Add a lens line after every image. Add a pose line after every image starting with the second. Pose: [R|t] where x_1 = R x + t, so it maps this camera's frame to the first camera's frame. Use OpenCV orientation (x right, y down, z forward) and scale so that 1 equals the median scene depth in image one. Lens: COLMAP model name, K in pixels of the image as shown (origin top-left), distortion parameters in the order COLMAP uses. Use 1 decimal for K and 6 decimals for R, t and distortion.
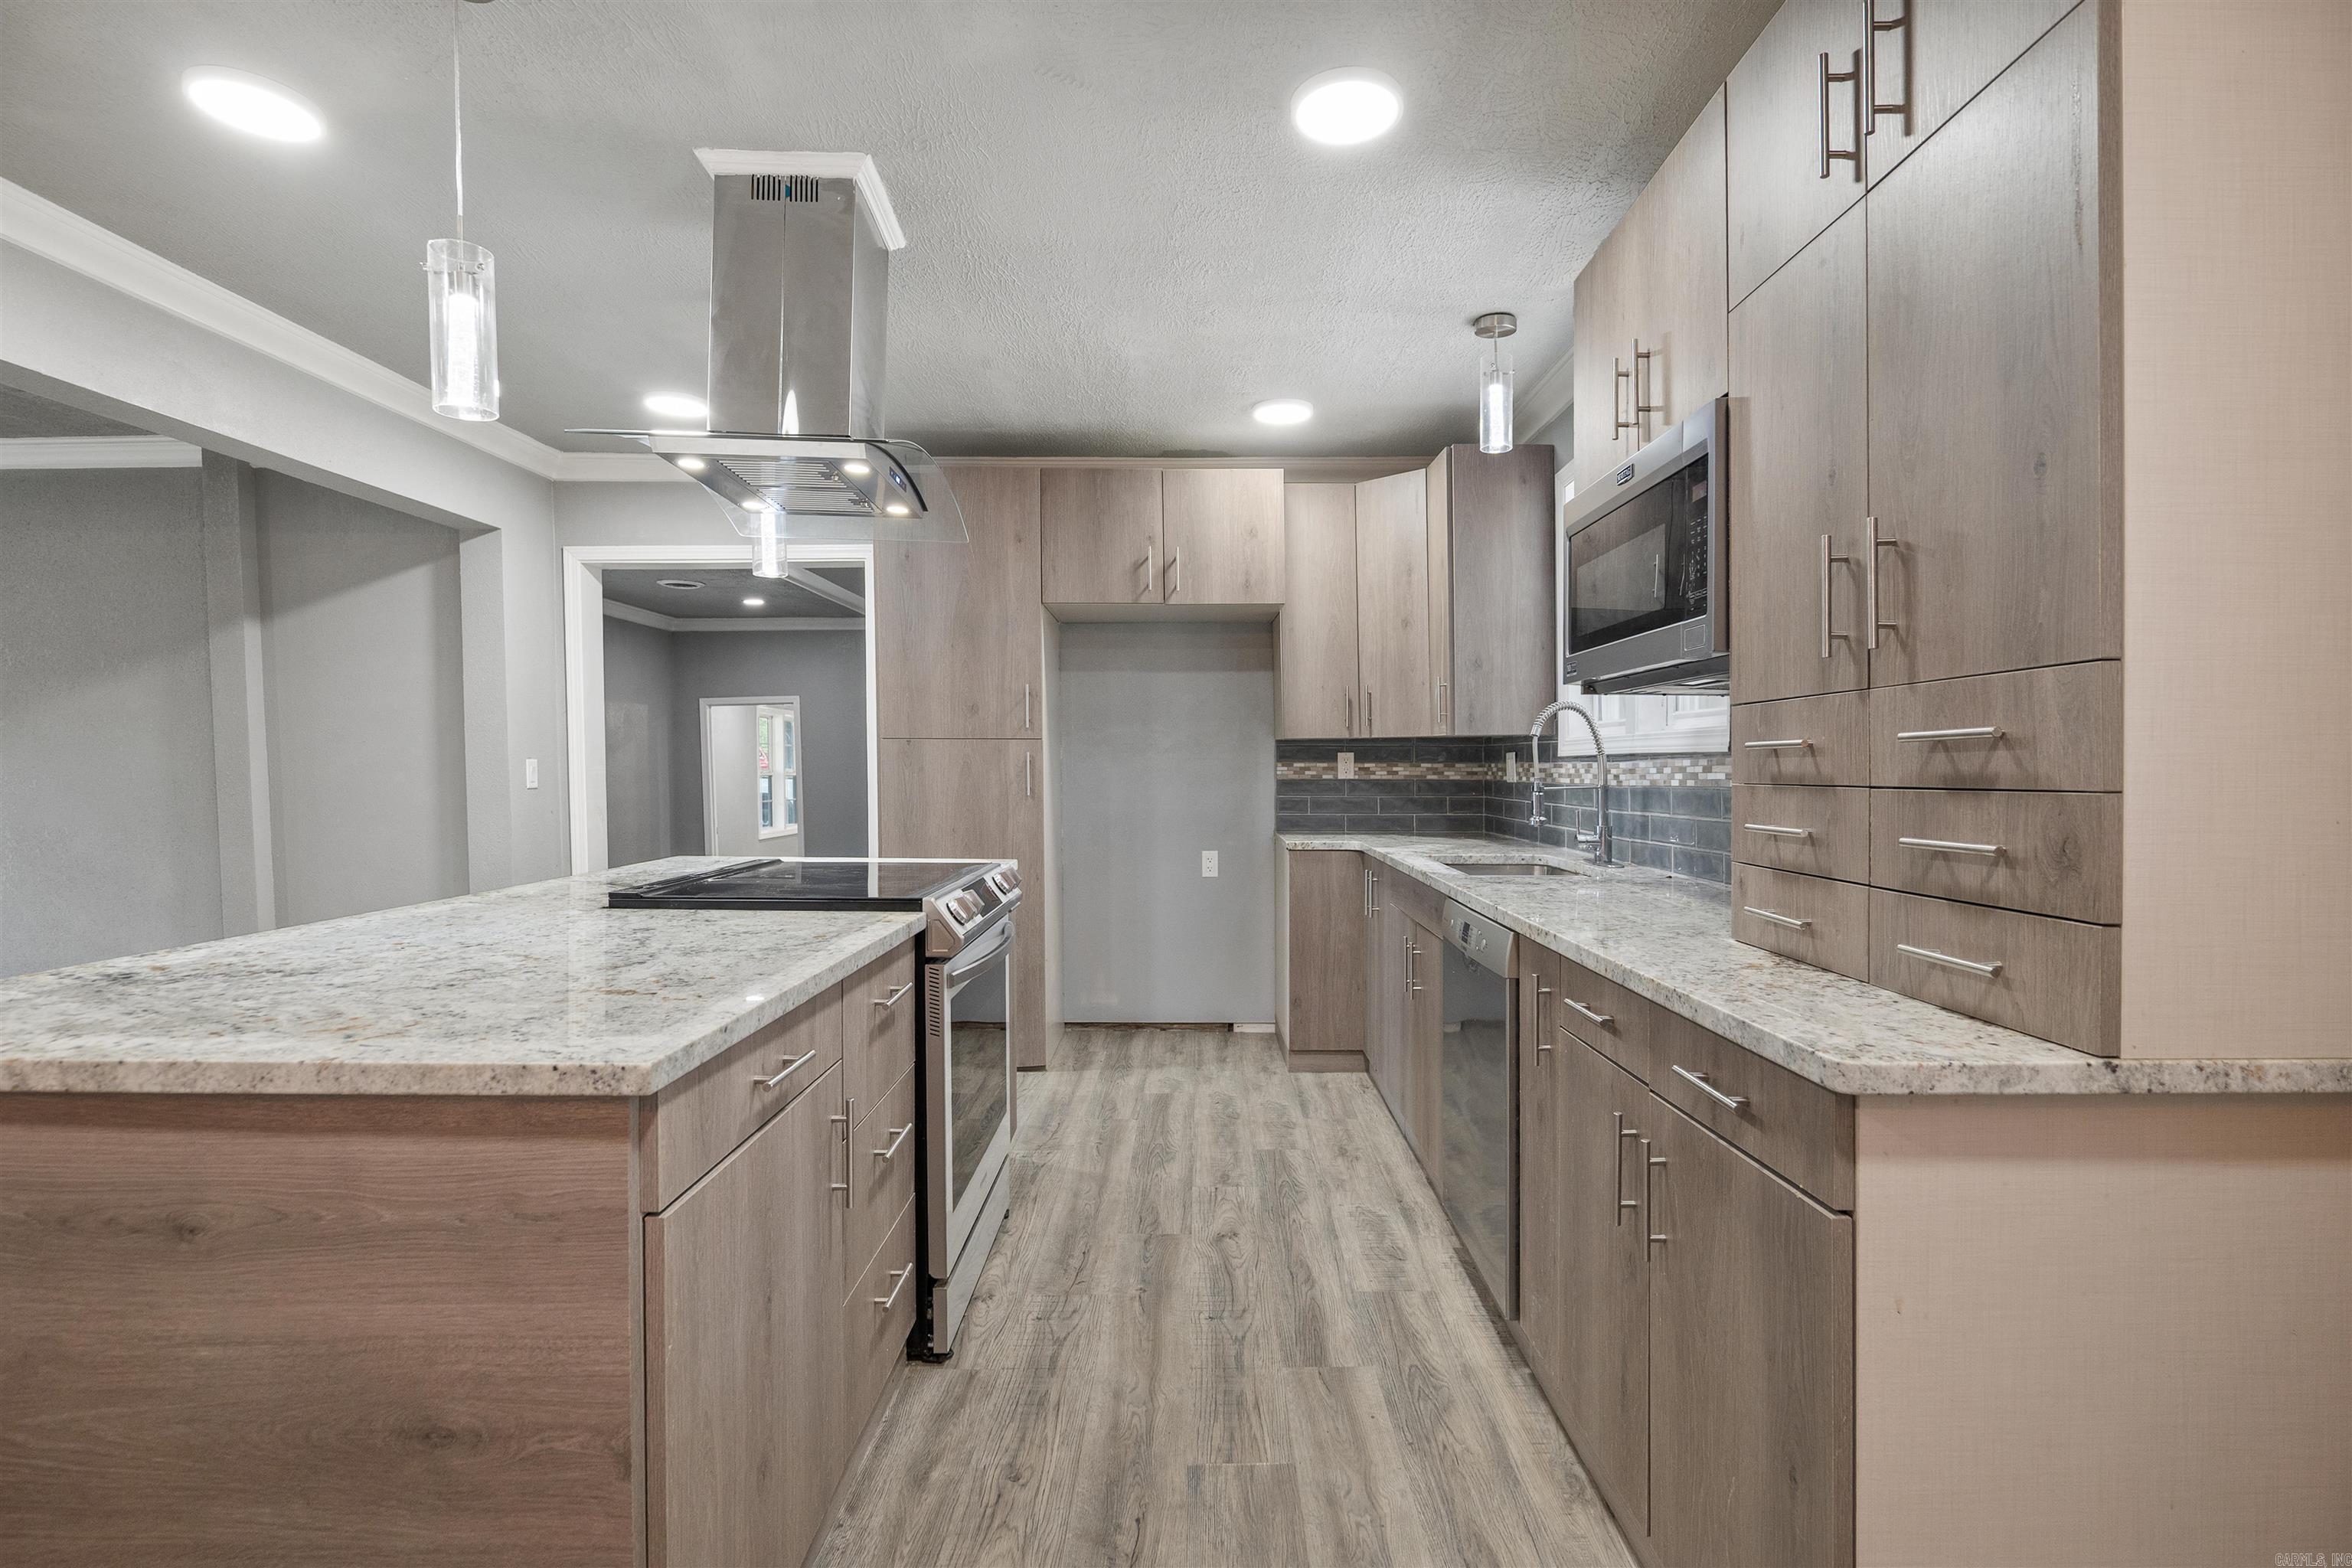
lens RADIAL K [[1131.3, 0, 1226.4], [0, 1131.3, 789.2], [0, 0, 1]] dist [-0.026831, 0.011567]
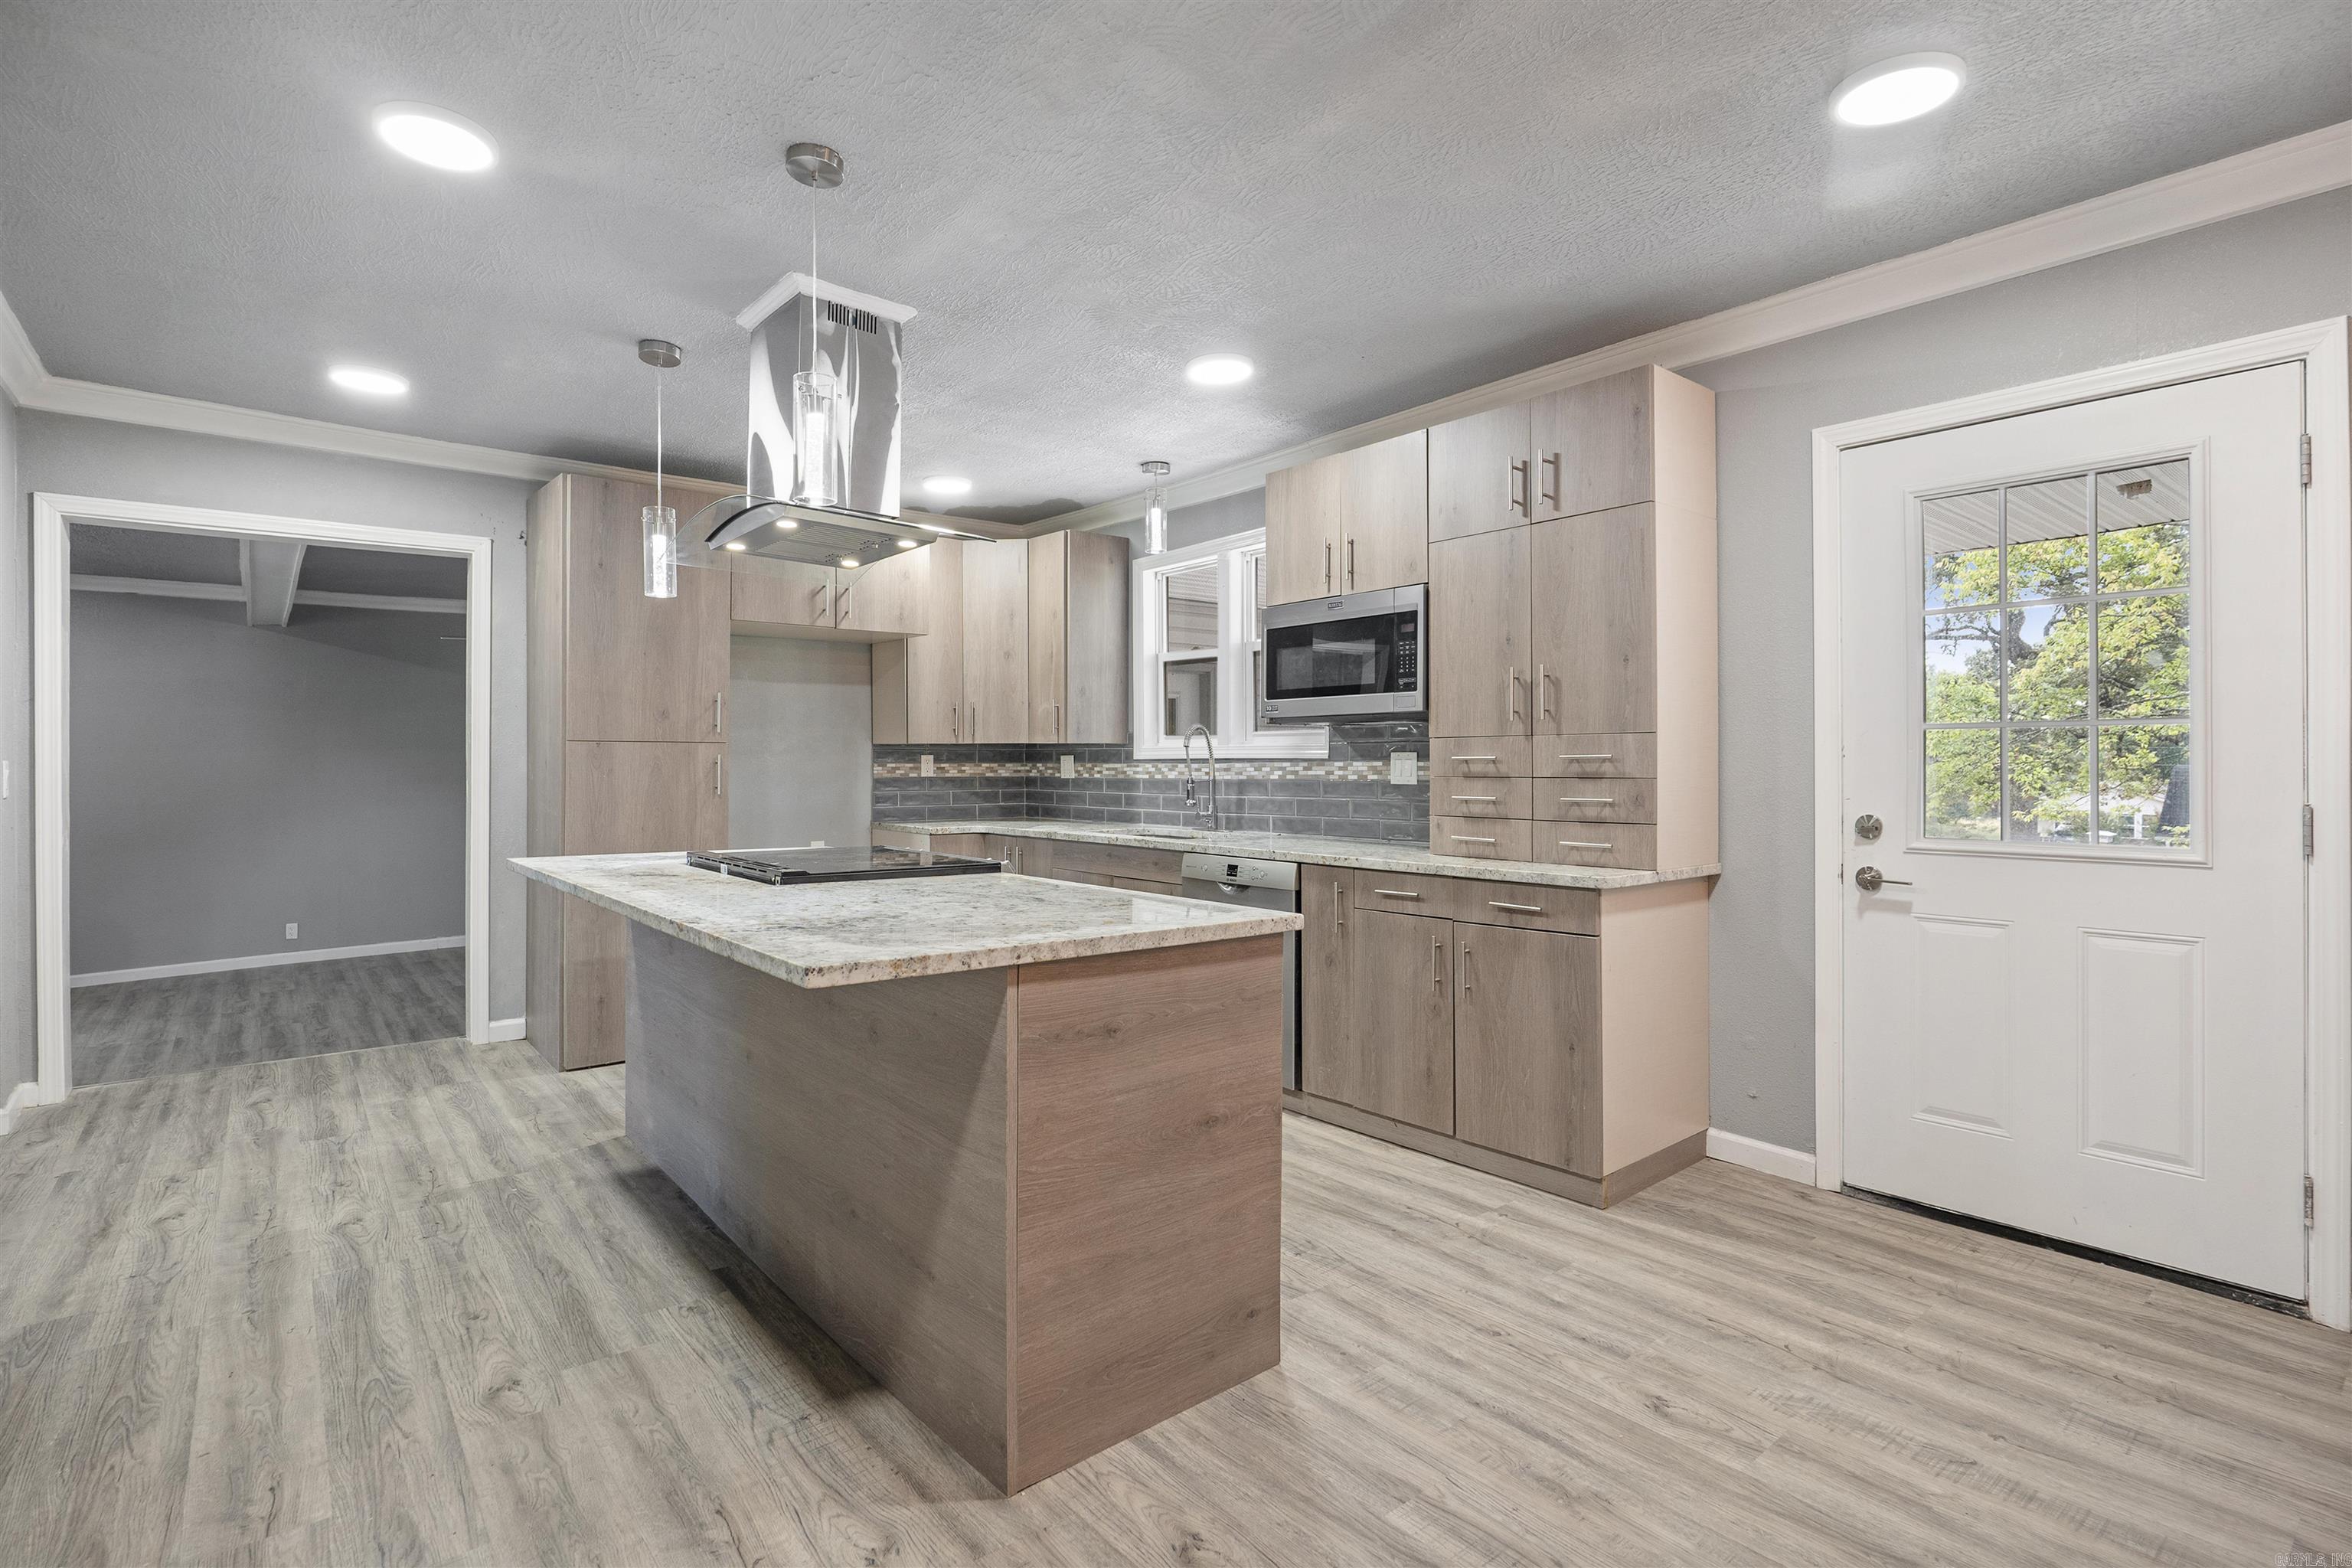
lens RADIAL K [[1121.3, 0, 1181.0], [0, 1121.3, 772.1], [0, 0, 1]] dist [-0.015346, 0.004551]
pose [[0.780487, -0.006044, 0.625143, -0.654244], [0.013378, 0.999886, -0.007036, -0.002893], [-0.625029, 0.013854, 0.780479, -0.161660]]
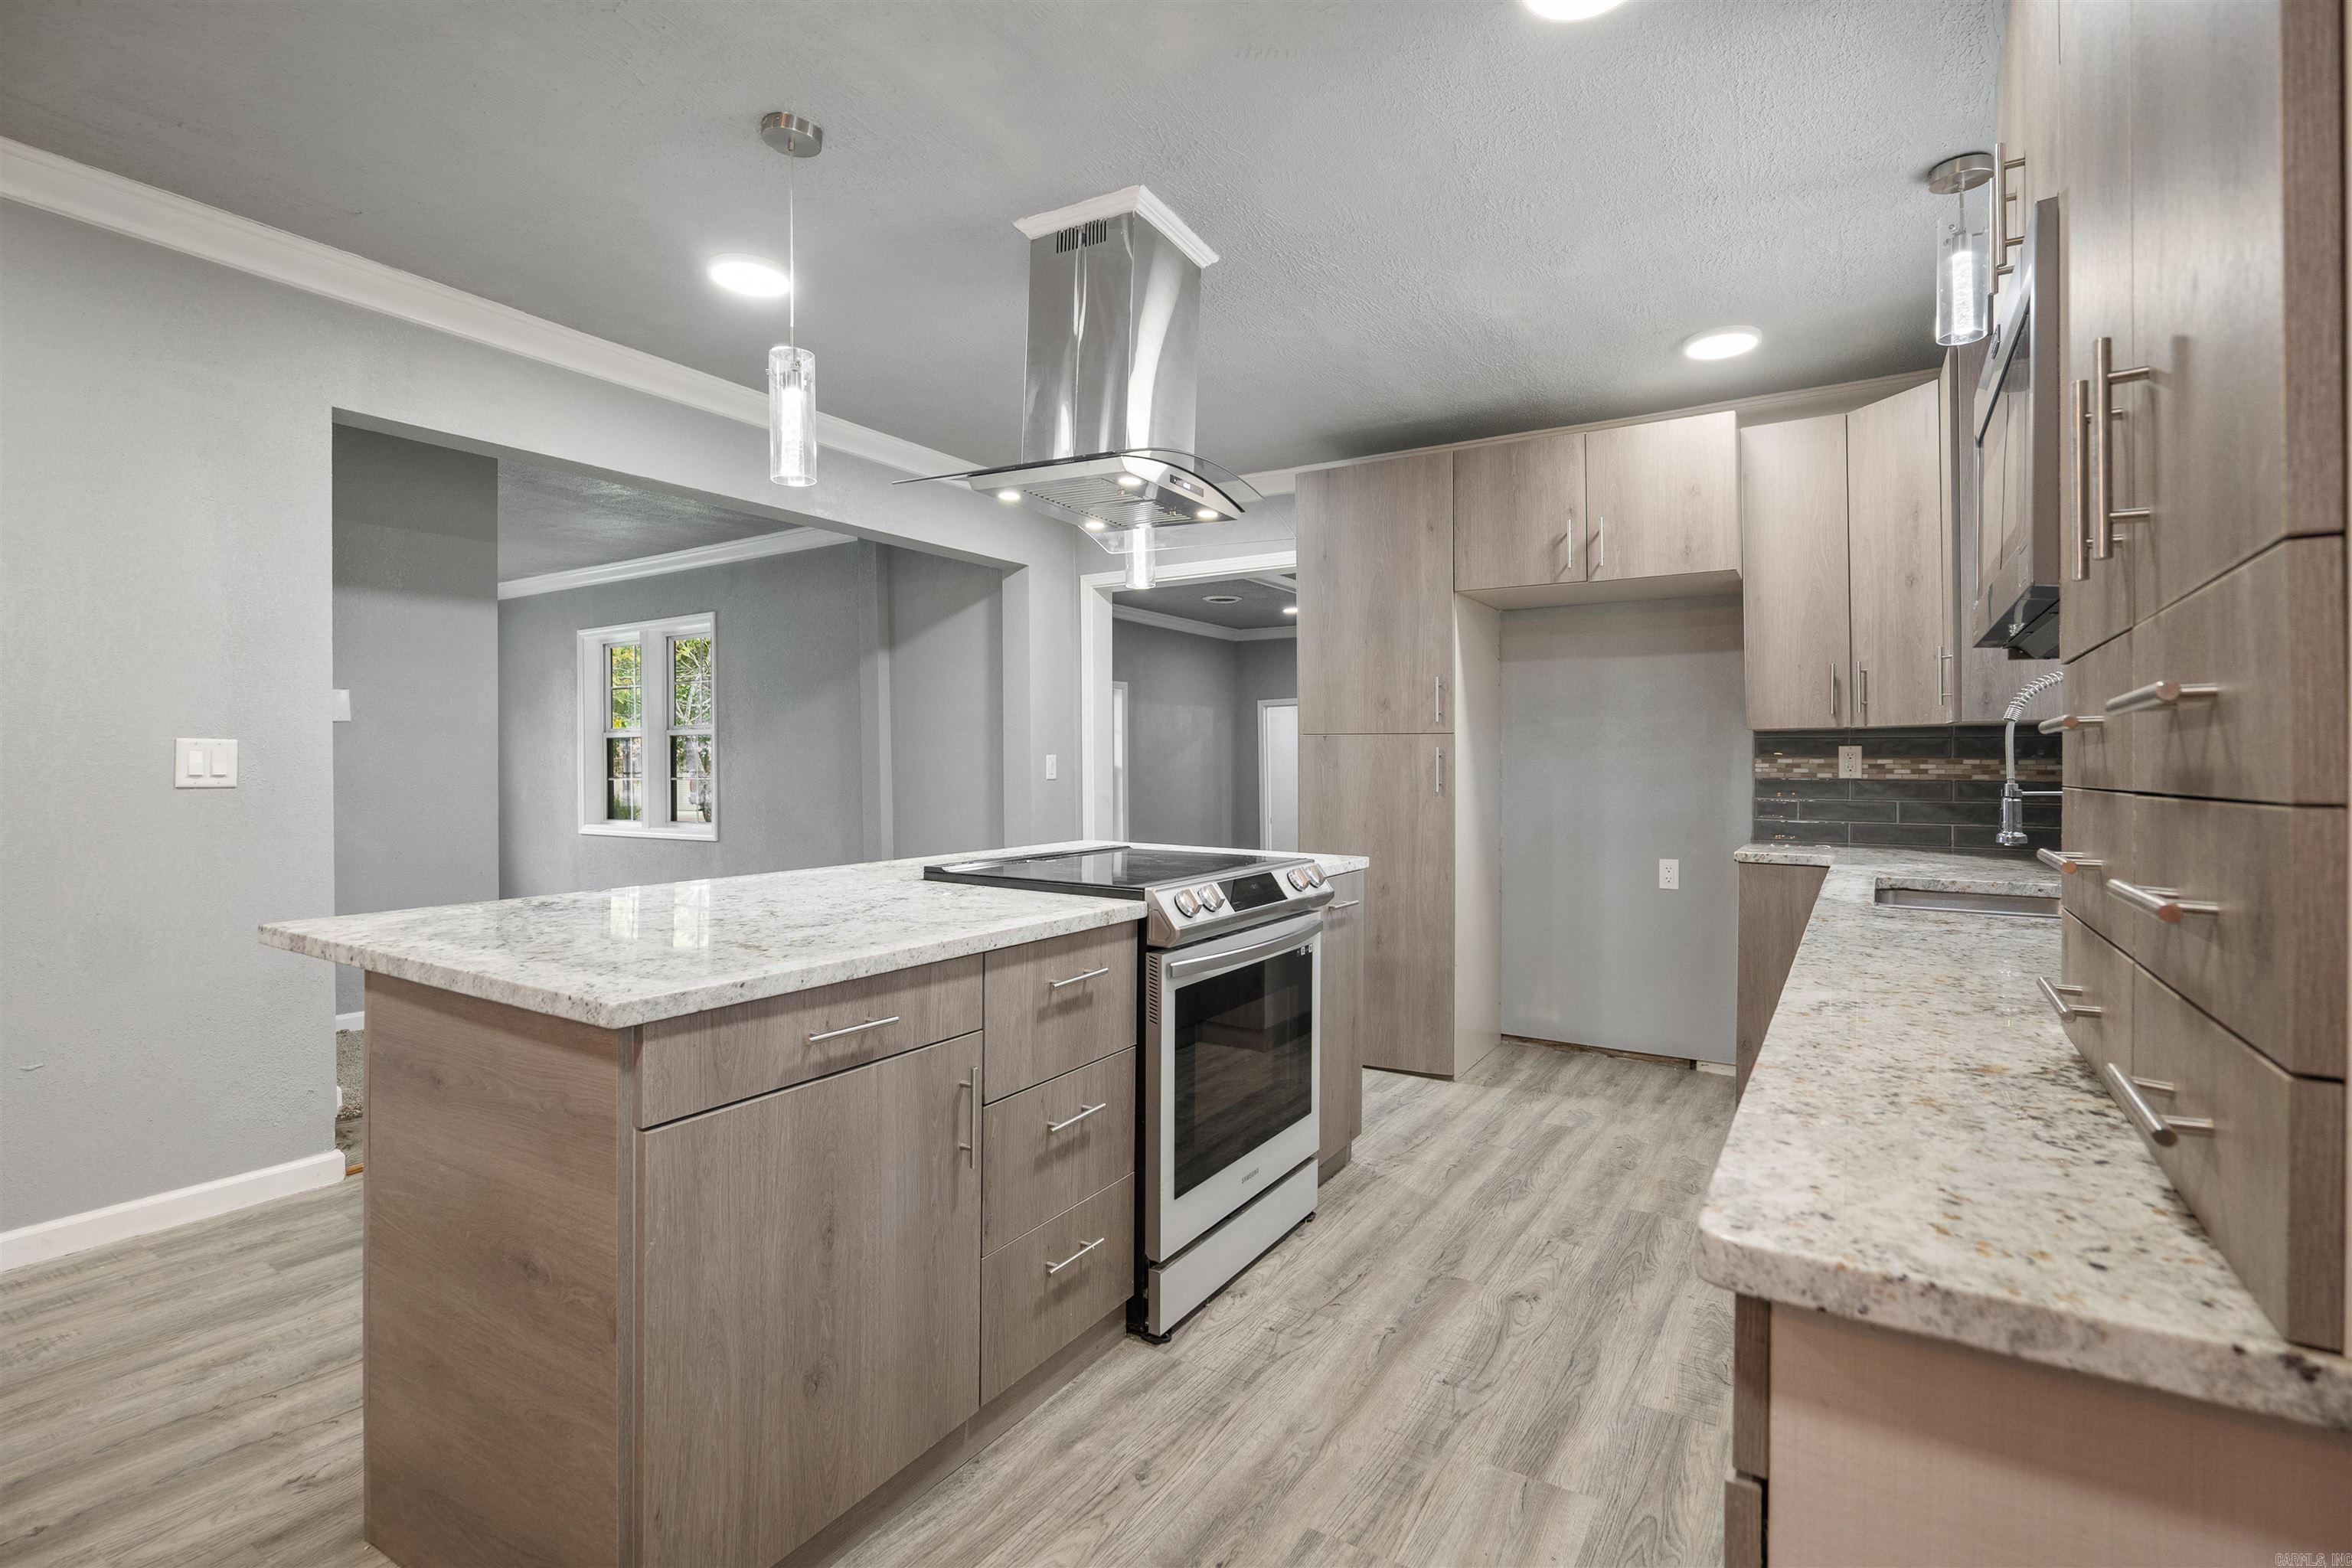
lens RADIAL K [[1121.3, 0, 1181.0], [0, 1121.3, 772.1], [0, 0, 1]] dist [-0.015346, 0.004551]
pose [[0.836064, 0.006987, -0.548587, 0.216629], [-0.013357, 0.999882, -0.007622, -0.001672], [0.548469, 0.013700, 0.836059, 0.105301]]
